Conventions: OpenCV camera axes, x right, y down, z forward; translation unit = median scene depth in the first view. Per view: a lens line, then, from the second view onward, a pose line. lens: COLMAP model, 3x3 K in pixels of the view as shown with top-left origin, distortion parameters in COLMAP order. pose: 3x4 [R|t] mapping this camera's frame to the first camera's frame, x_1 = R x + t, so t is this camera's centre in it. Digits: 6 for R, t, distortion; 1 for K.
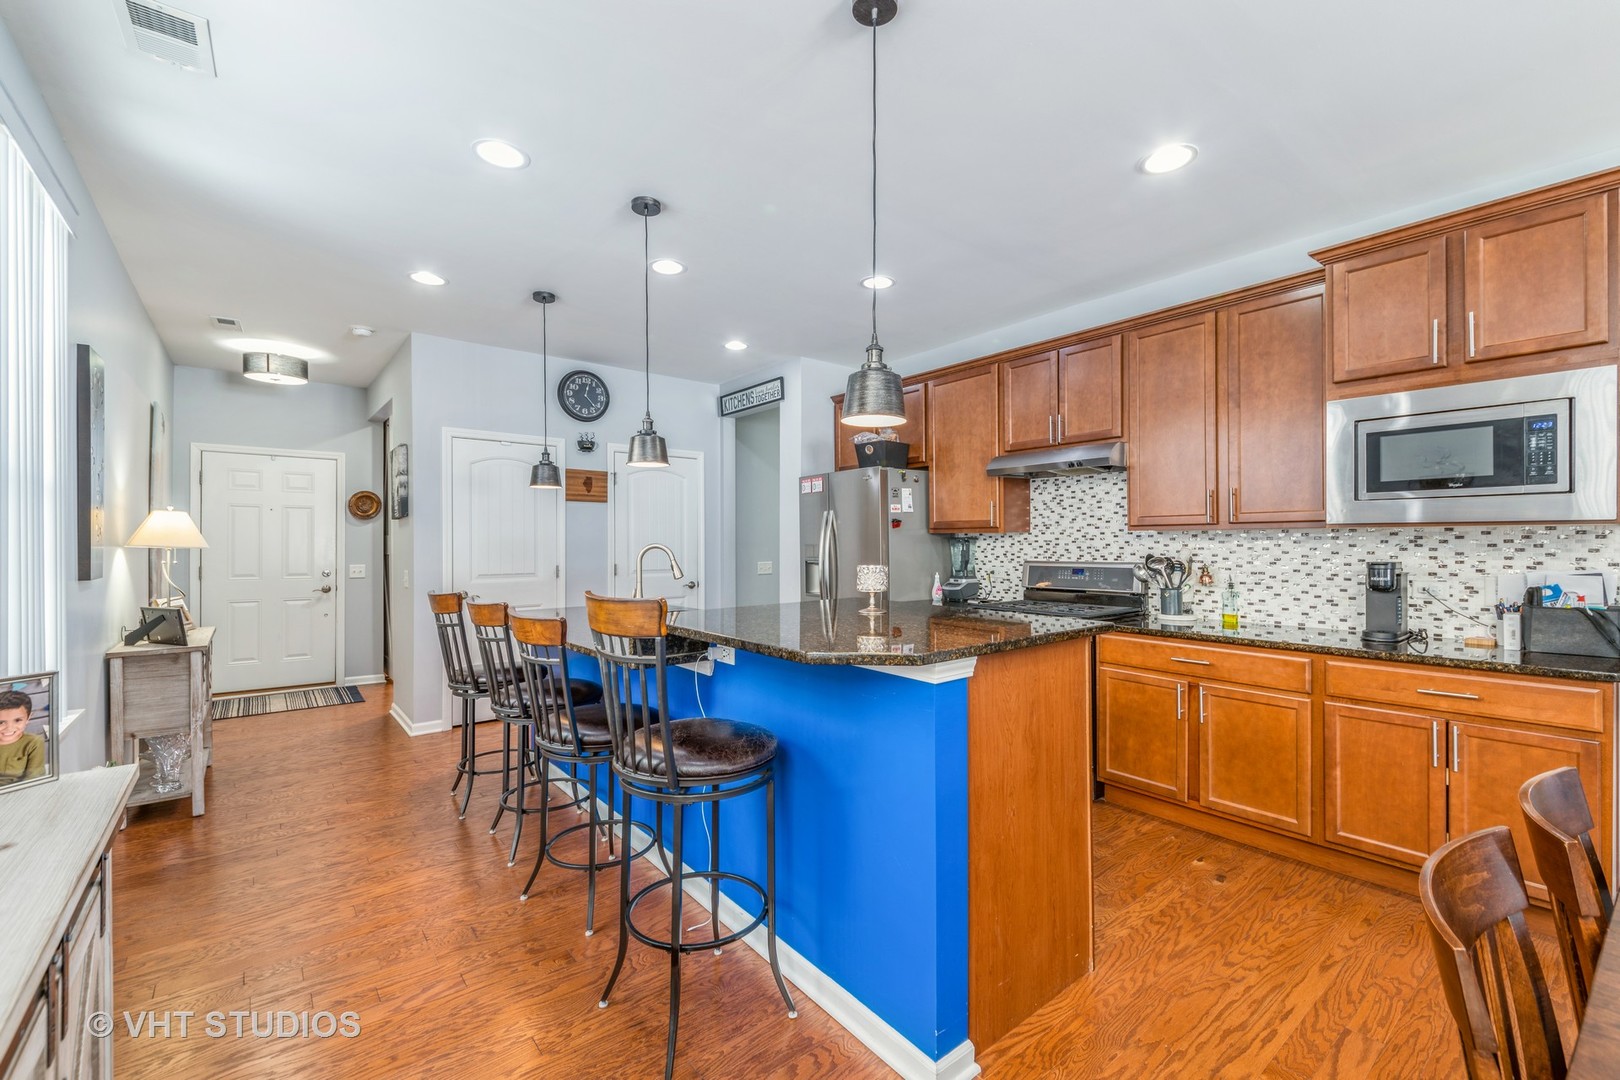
lens RADIAL K [[683.9, 0, 830.5], [0, 683.9, 544.6], [0, 0, 1]] dist [-0.000312, -0.000126]
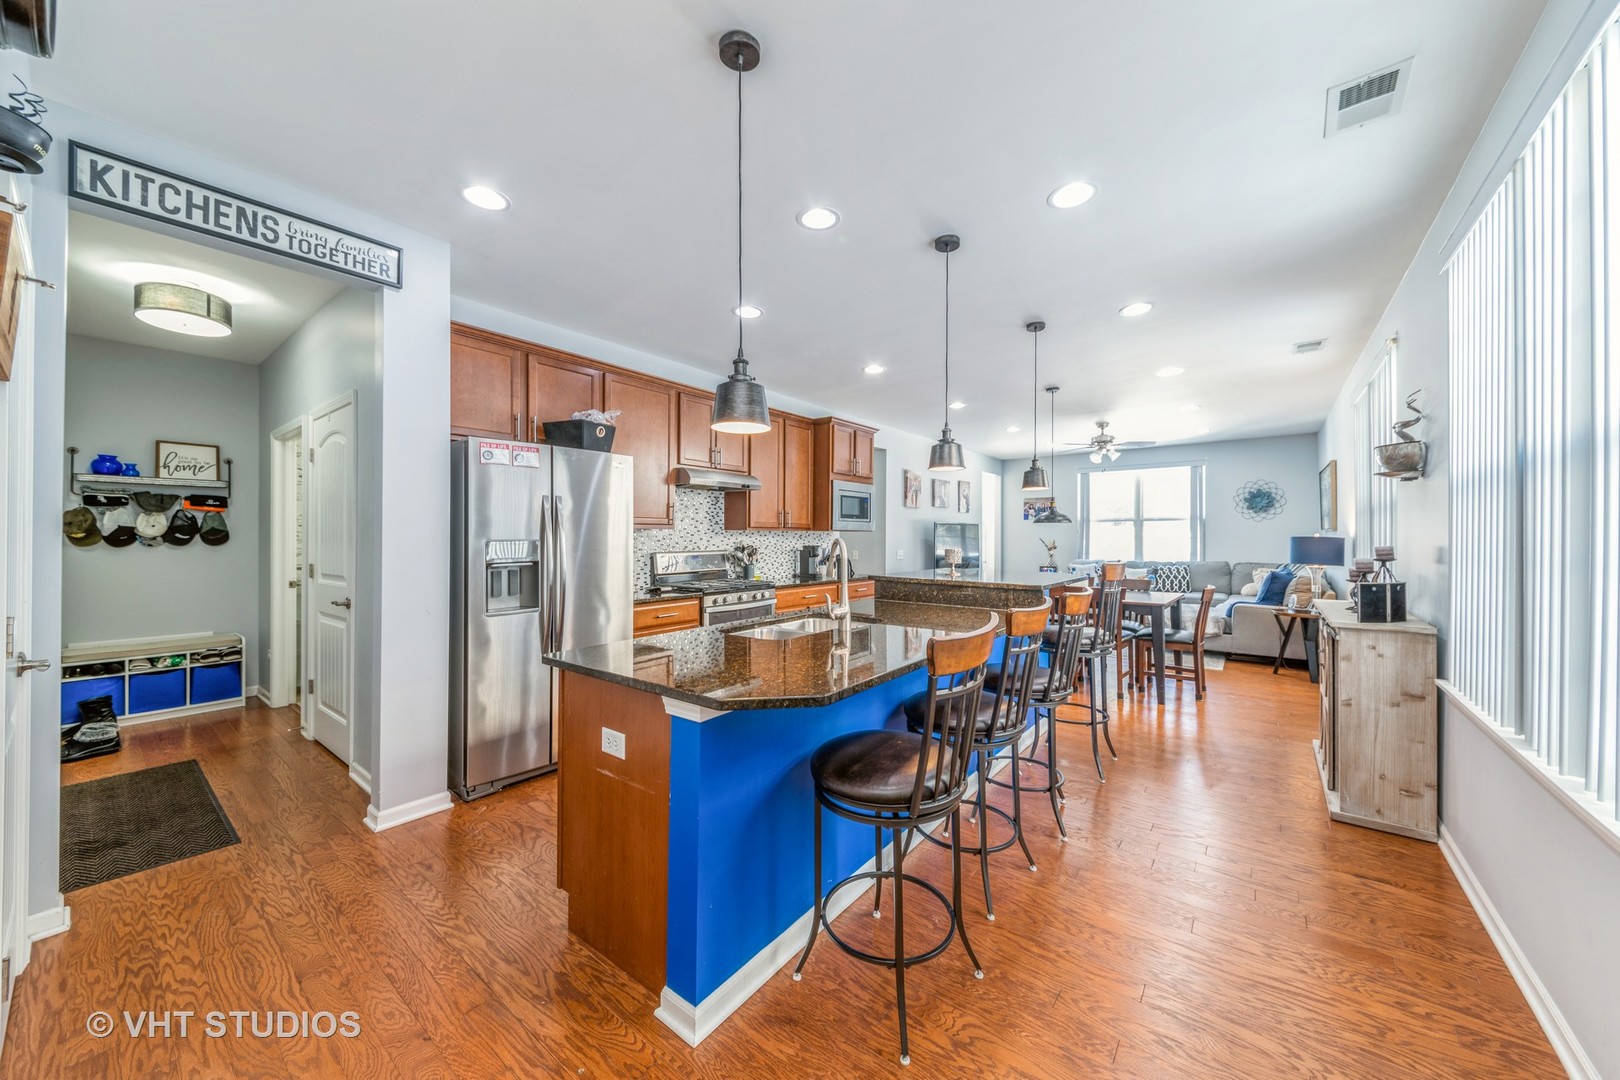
lens RADIAL K [[560.3, 0, 811.2], [0, 560.3, 537.4], [0, 0, 1]] dist [0.020100, -0.012179]
pose [[-0.210751, 0.000461, 0.977540, -1.244826], [0.001414, 0.999999, -0.000166, -0.004158], [-0.977539, 0.001348, -0.210751, 1.554766]]
